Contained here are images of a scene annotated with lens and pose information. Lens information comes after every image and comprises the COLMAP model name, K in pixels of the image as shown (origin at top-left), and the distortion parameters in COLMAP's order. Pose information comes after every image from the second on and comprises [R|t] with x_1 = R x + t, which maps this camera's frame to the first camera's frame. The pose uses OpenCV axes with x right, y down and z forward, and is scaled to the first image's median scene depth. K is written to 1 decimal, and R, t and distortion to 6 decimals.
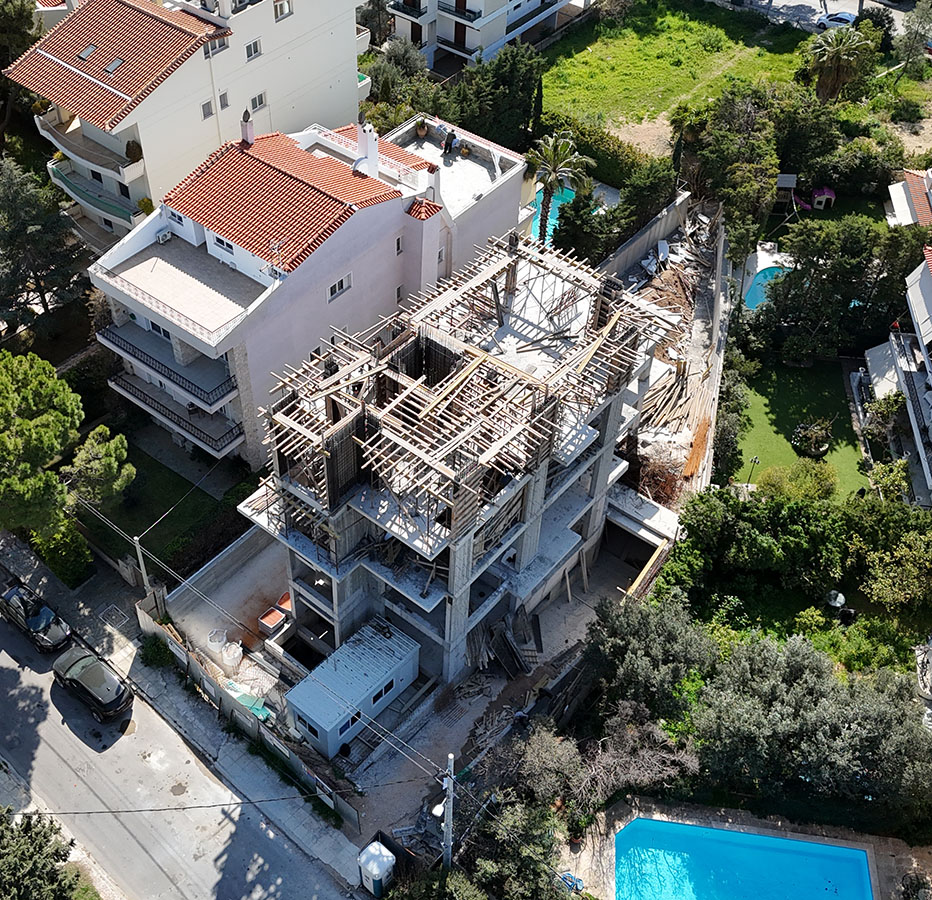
lens RADIAL K [[1174.2, 0, 391.3], [0, 1174.2, 453.6], [0, 0, 1]] dist [0.083154, -0.078200]
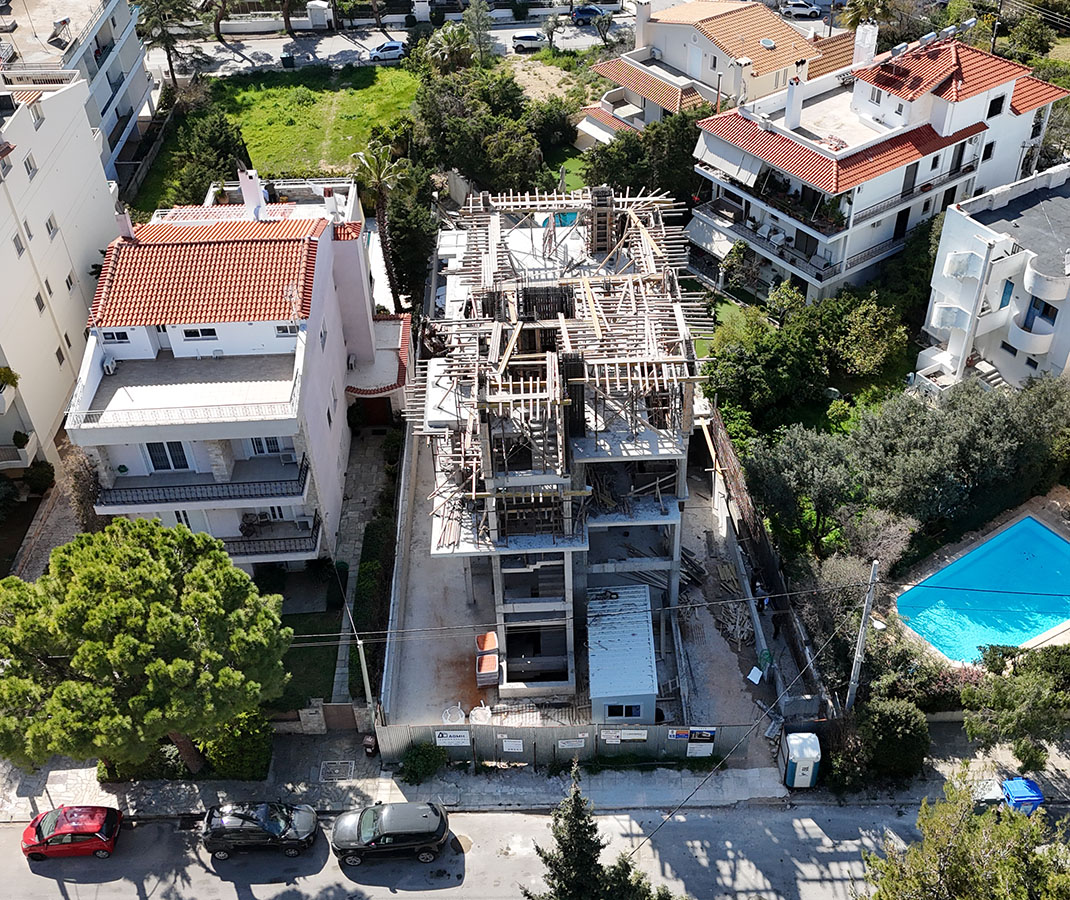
lens RADIAL K [[1163.8, 0, 595.5], [0, 1163.8, 449.9], [0, 0, 1]] dist [0.104144, -0.113043]
pose [[0.715287, -0.451401, 0.533481, -0.450270], [0.510790, 0.858693, 0.041714, 0.005084], [-0.476926, 0.242659, 0.844783, 0.175166]]
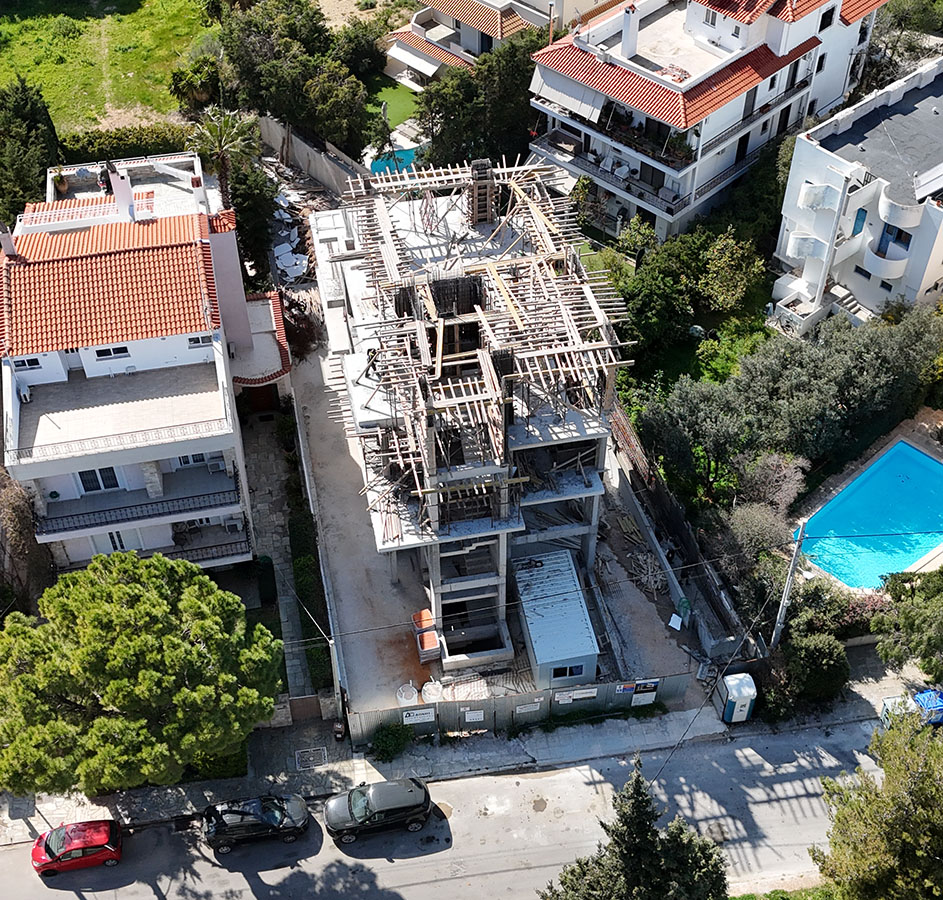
lens RADIAL K [[1255.3, 0, 480.5], [0, 1255.3, 489.2], [0, 0, 1]] dist [0.114492, -0.160065]
pose [[0.608270, -0.580883, 0.540909, -0.559014], [0.579796, 0.790584, 0.197010, -0.132481], [-0.542074, 0.193782, 0.817682, 0.134106]]
